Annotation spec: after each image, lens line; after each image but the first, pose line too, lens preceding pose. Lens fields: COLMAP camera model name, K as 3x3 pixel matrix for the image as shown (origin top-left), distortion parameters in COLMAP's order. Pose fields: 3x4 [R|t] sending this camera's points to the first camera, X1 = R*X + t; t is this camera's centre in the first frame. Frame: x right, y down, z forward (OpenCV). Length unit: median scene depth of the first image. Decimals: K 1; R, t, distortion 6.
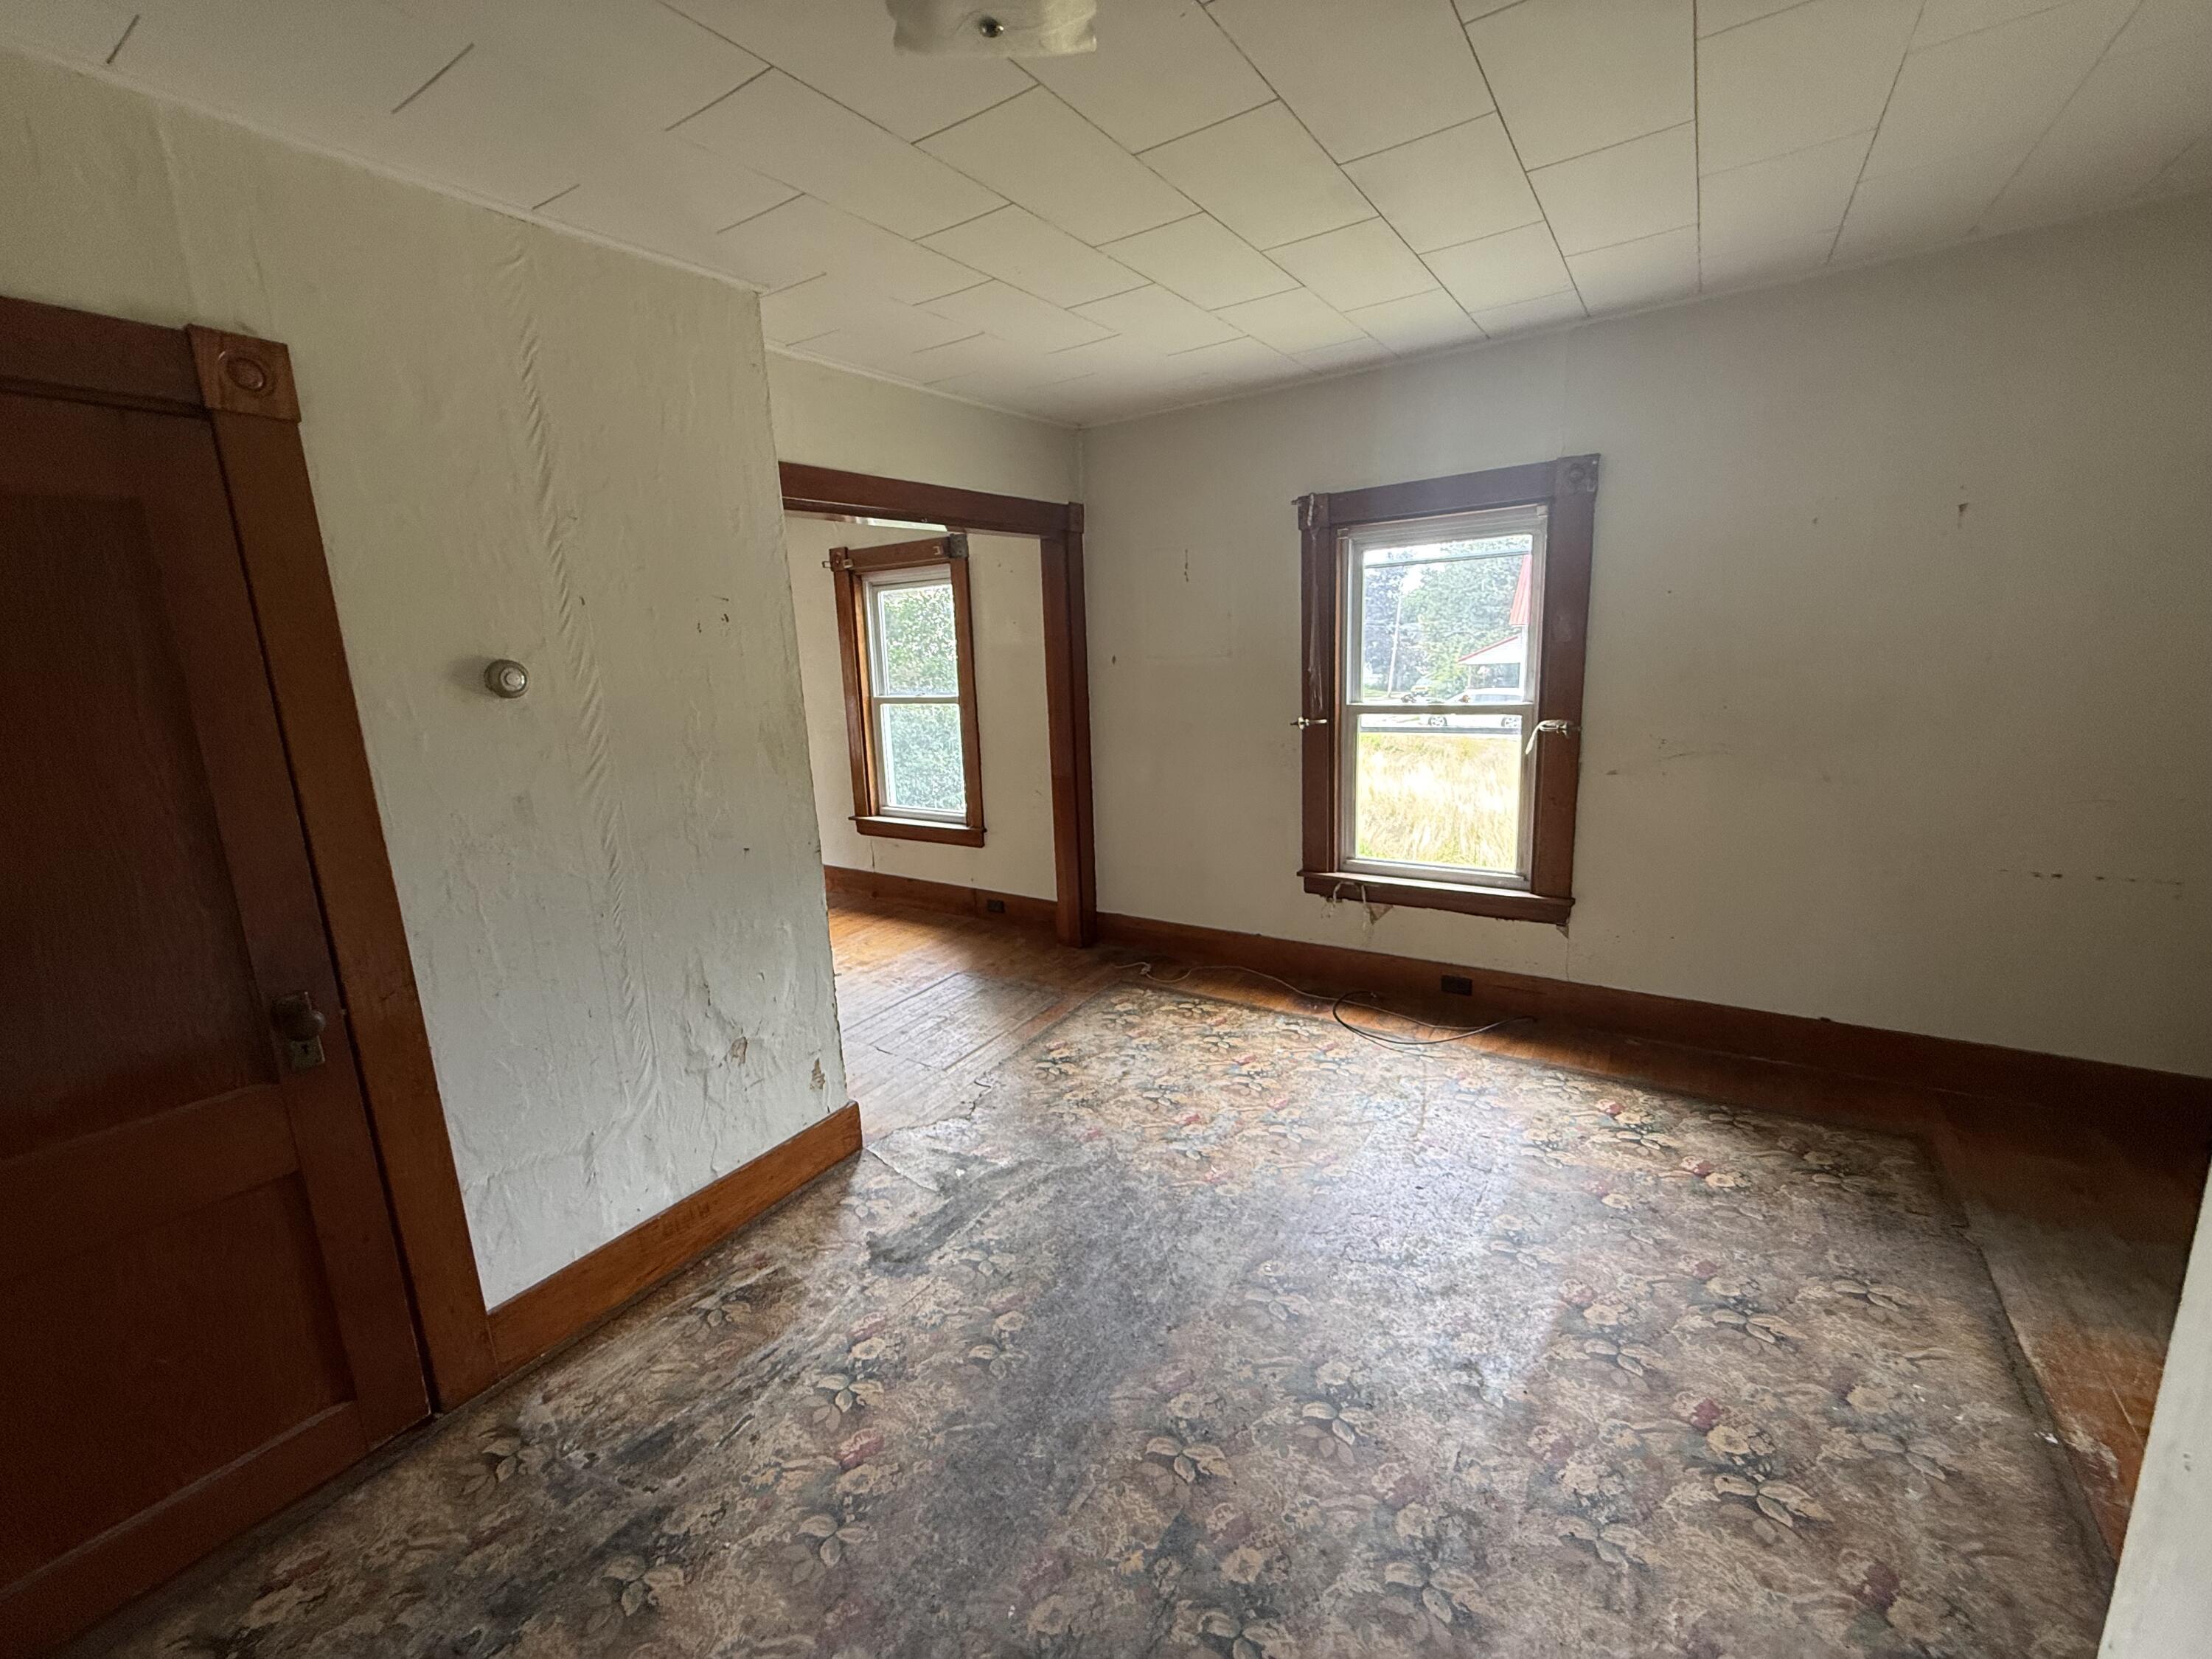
lens RADIAL K [[887.8, 0, 1099.6], [0, 887.8, 832.6], [0, 0, 1]] dist [-0.000997, 0.000320]
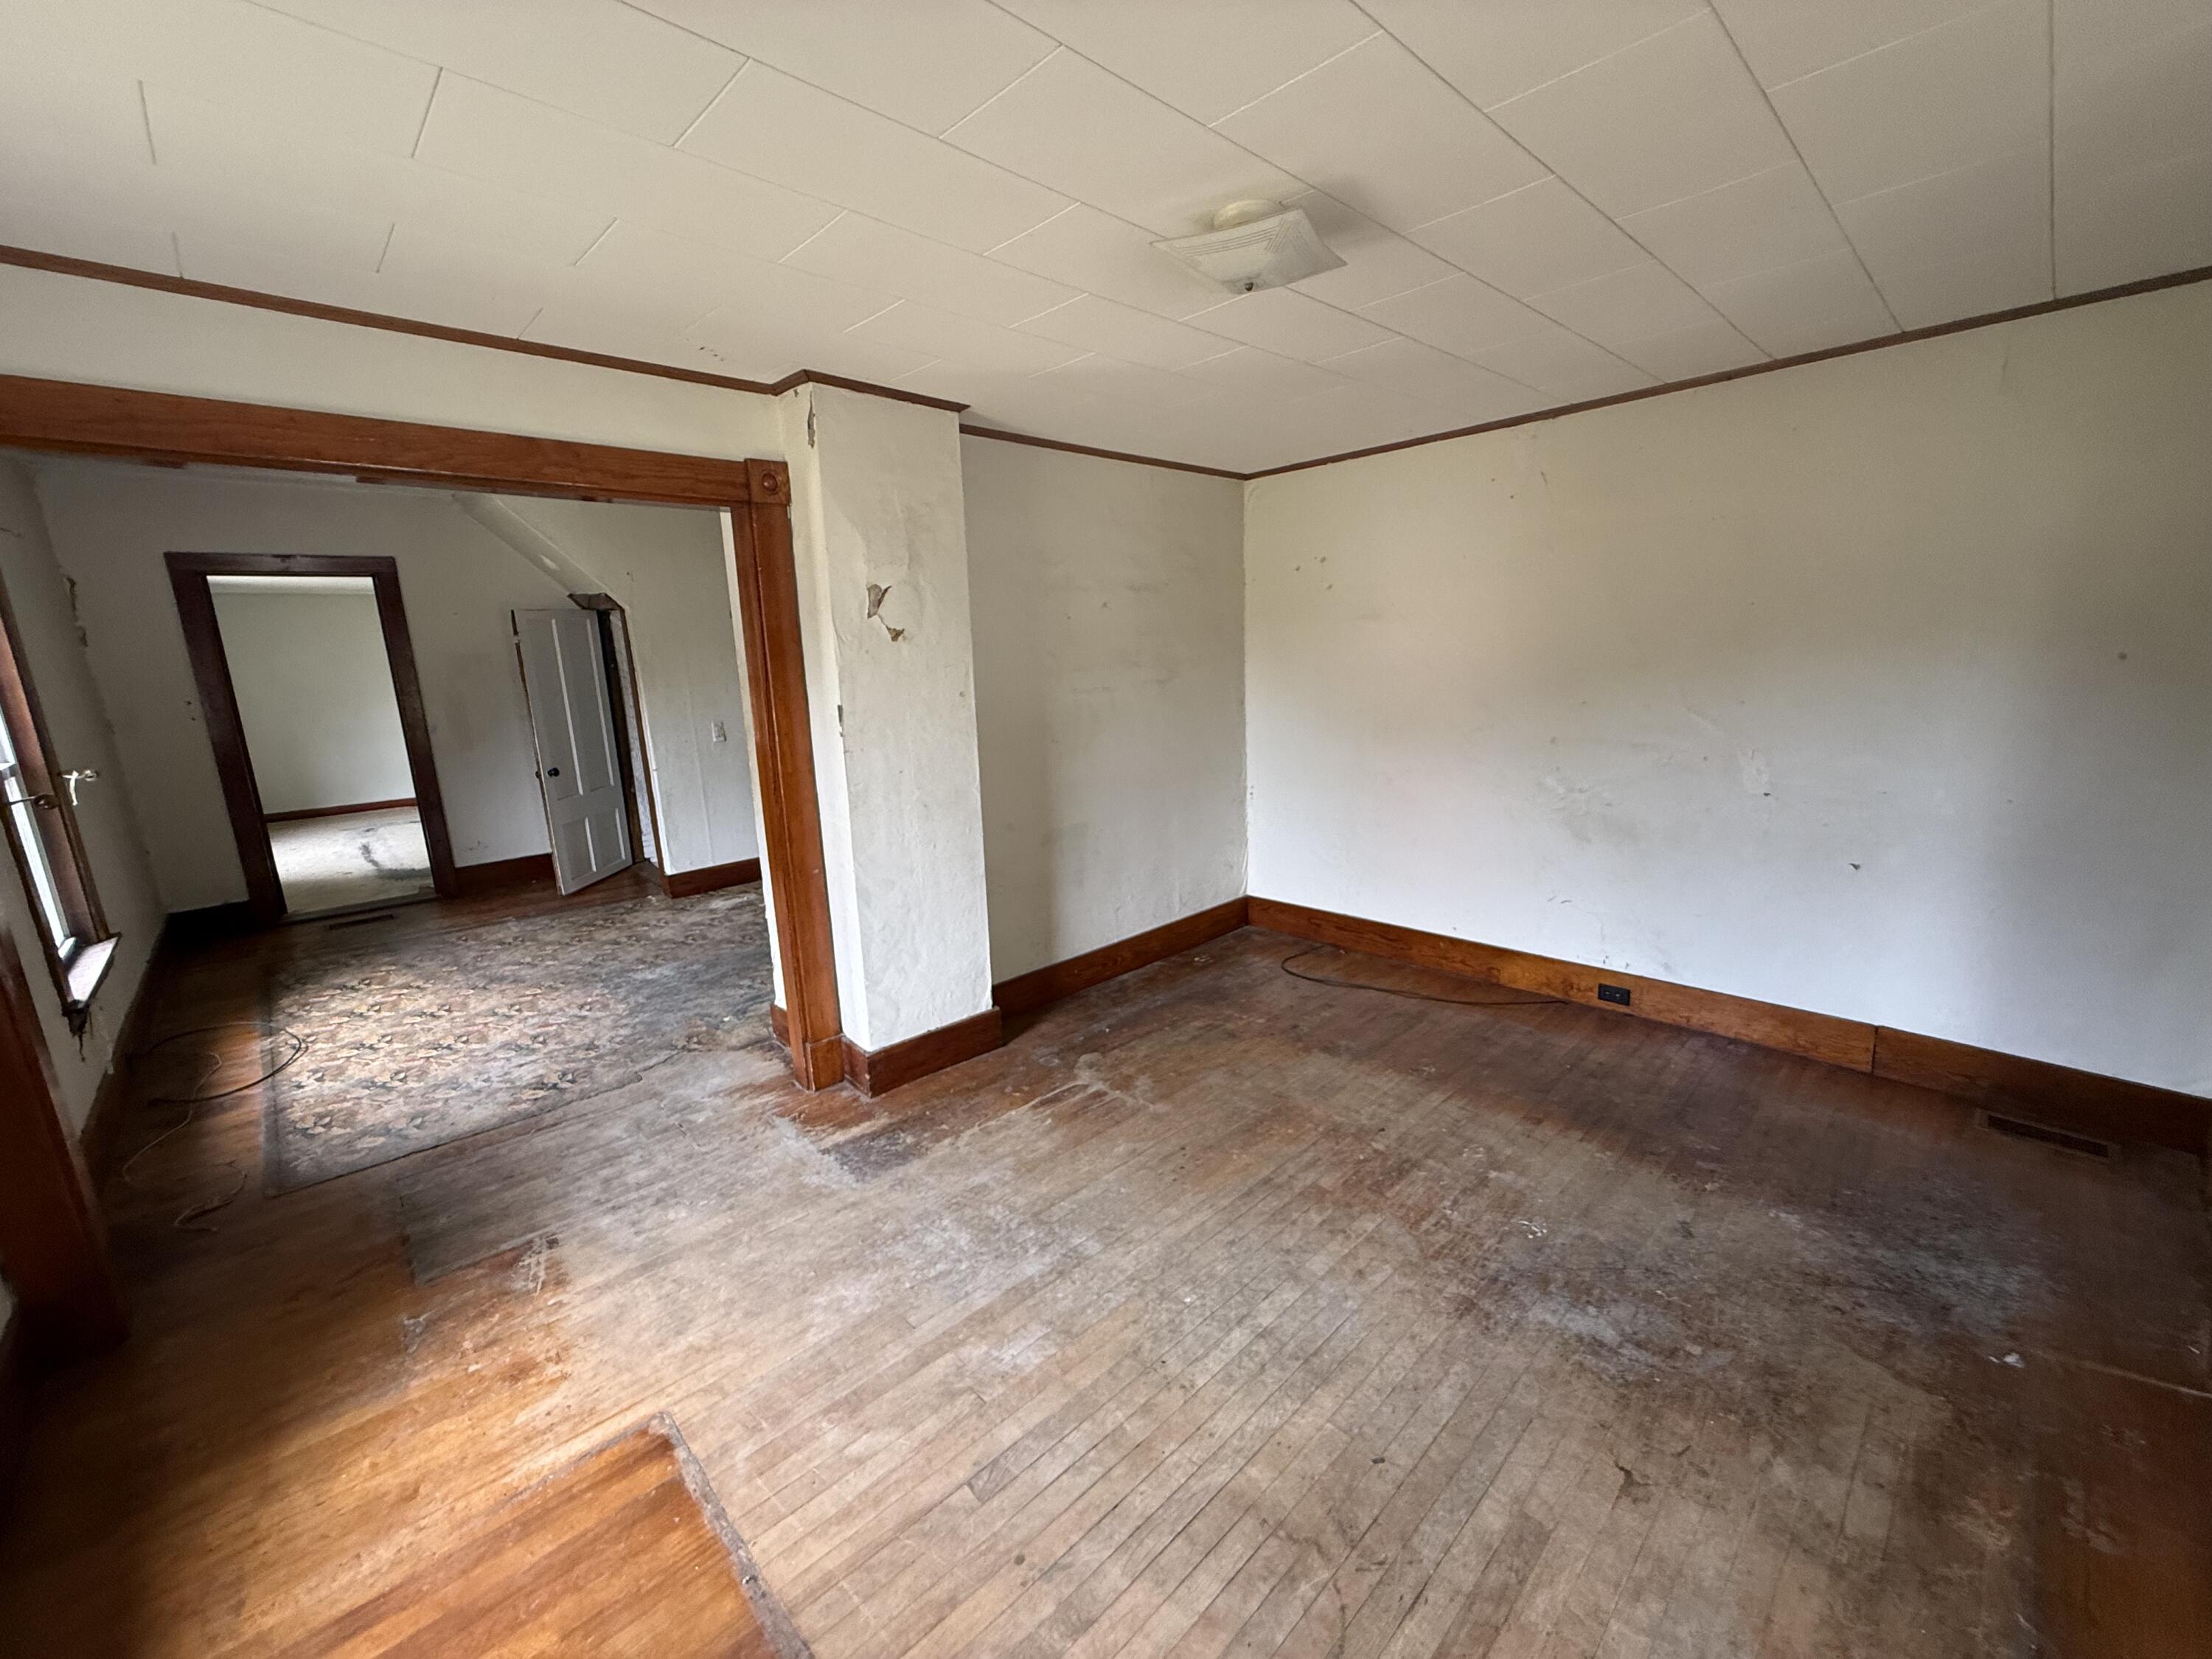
lens RADIAL K [[884.2, 0, 1100.3], [0, 884.2, 826.1], [0, 0, 1]] dist [-0.001522, 0.000490]
pose [[-0.971887, 0.023469, 0.234274, -0.998189], [0.117205, 0.911198, 0.394944, -0.366077], [-0.204201, 0.411299, -0.888333, 1.849816]]
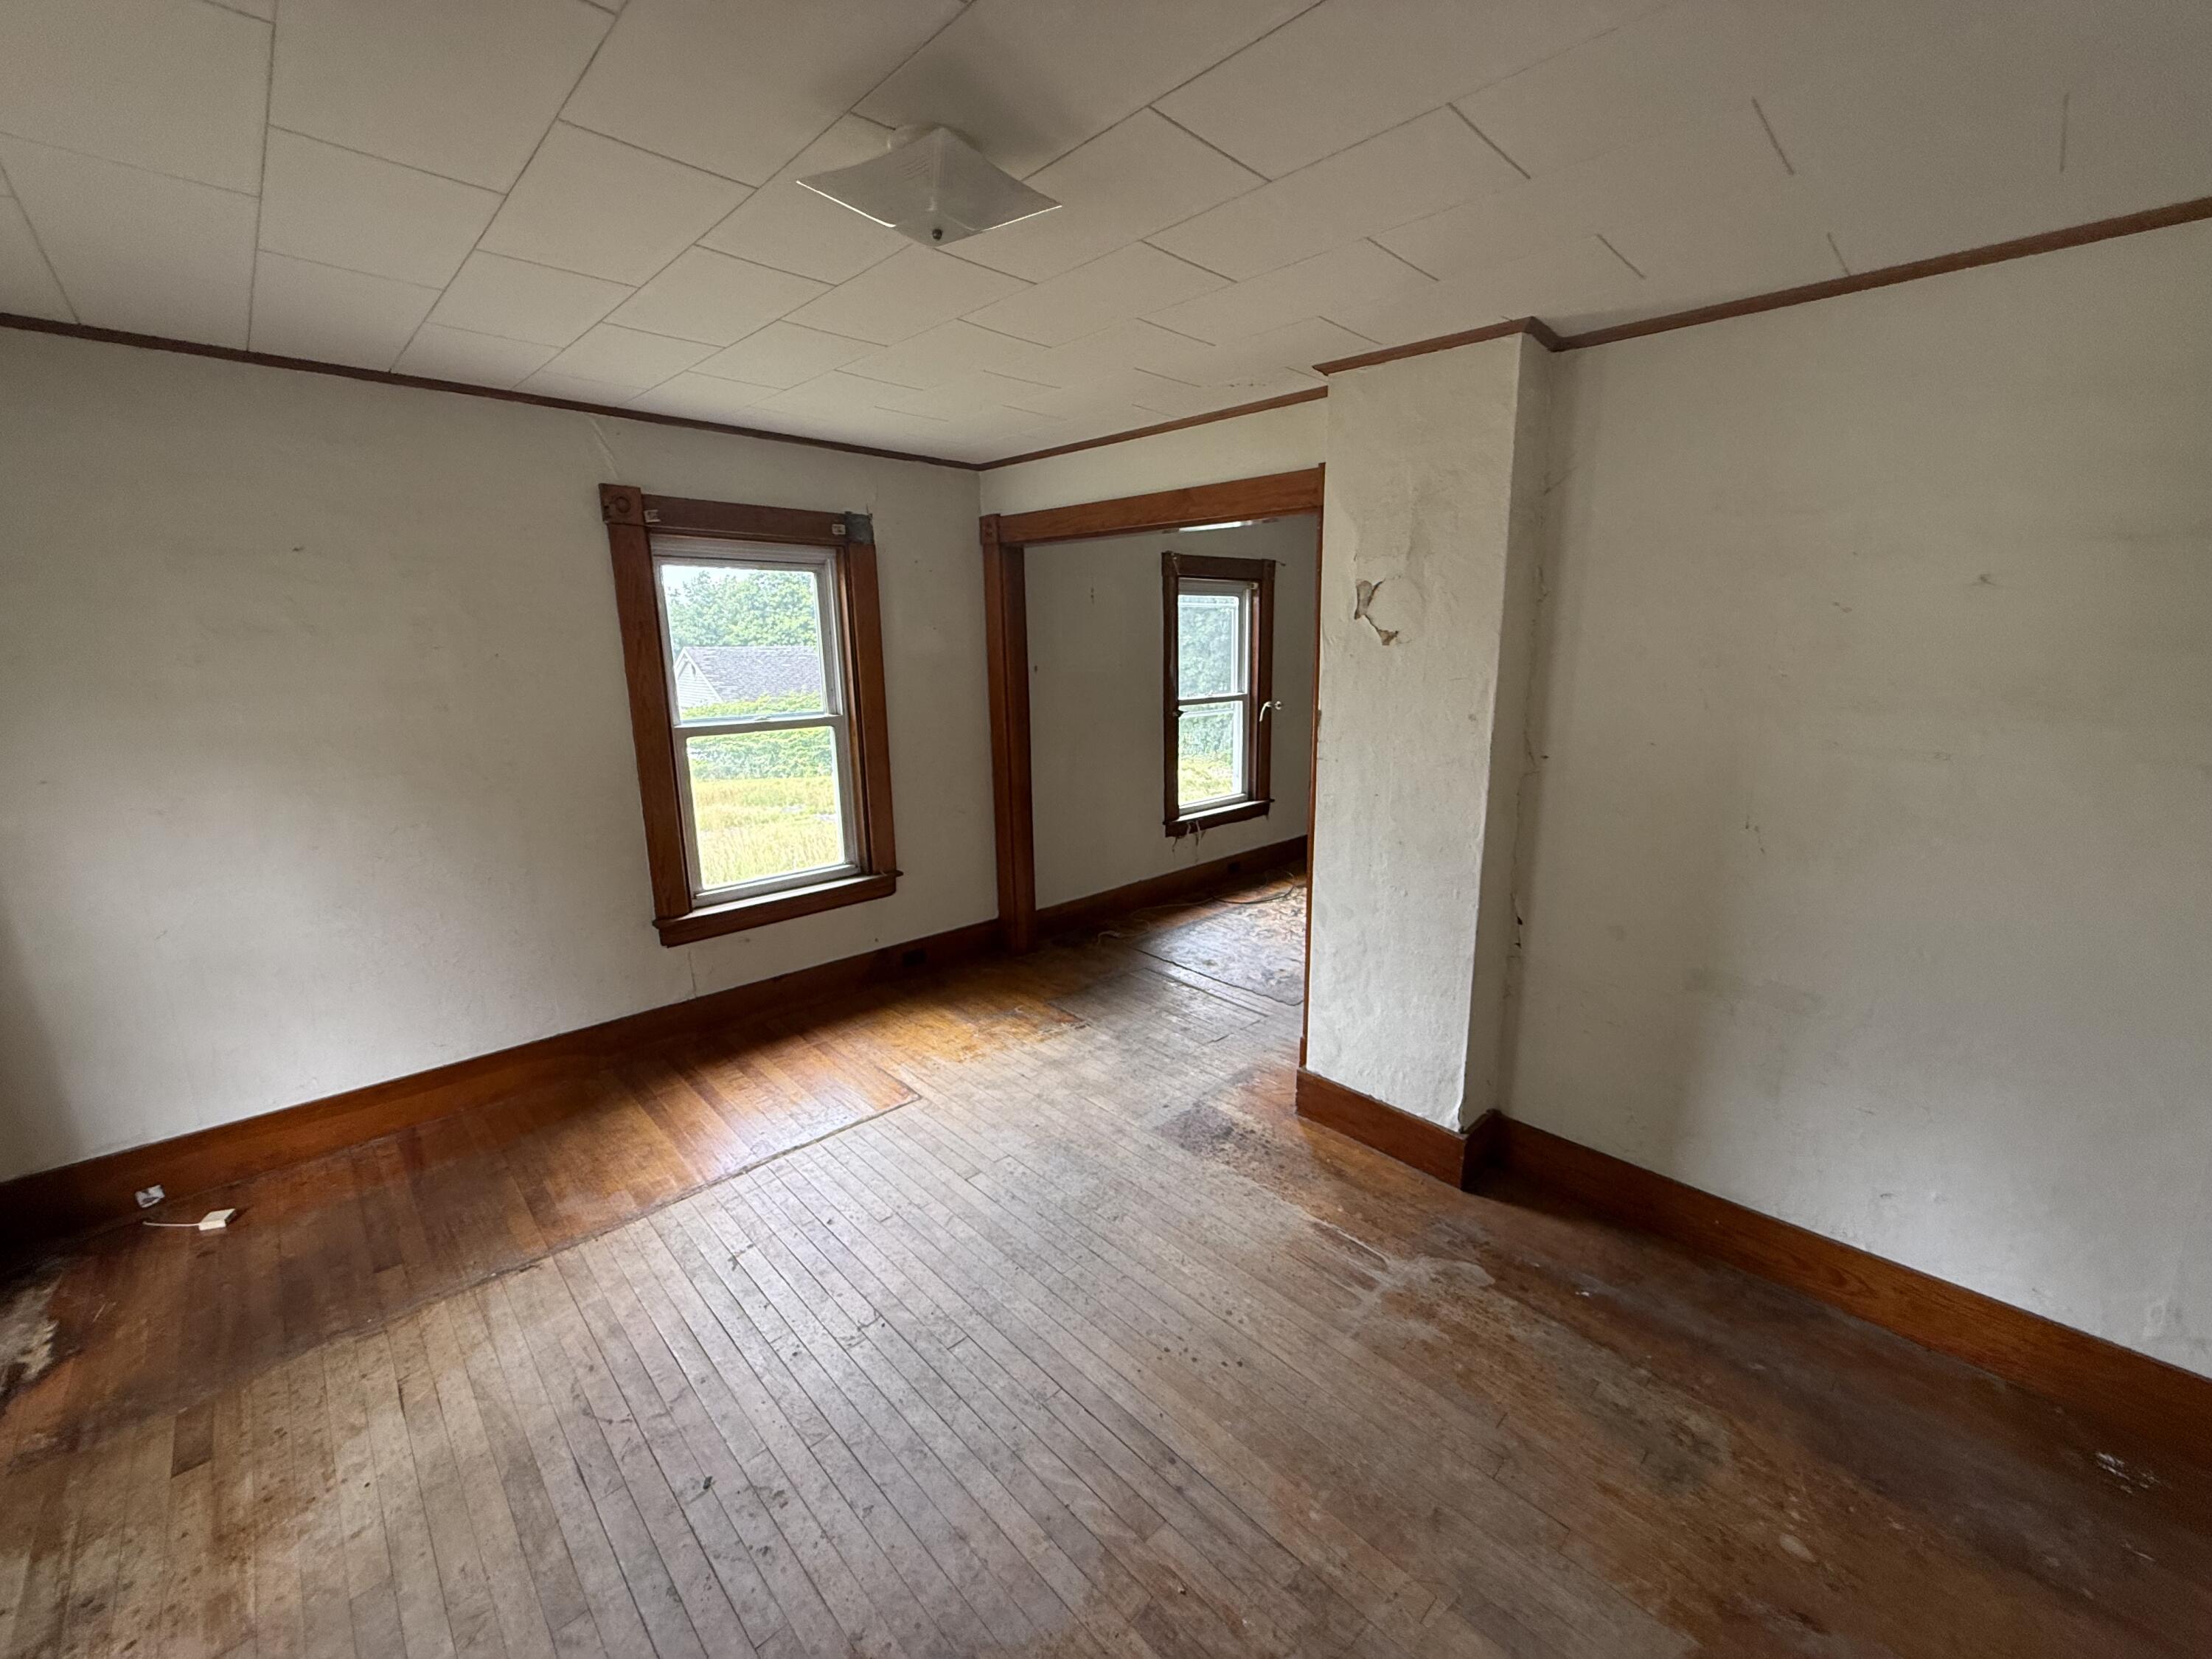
lens RADIAL K [[884.2, 0, 1100.3], [0, 884.2, 826.1], [0, 0, 1]] dist [-0.001522, 0.000490]
pose [[0.218995, -0.161682, 0.962237, -1.465305], [0.200144, 0.972649, 0.117880, -0.173775], [-0.954978, 0.166770, 0.245365, 1.003777]]
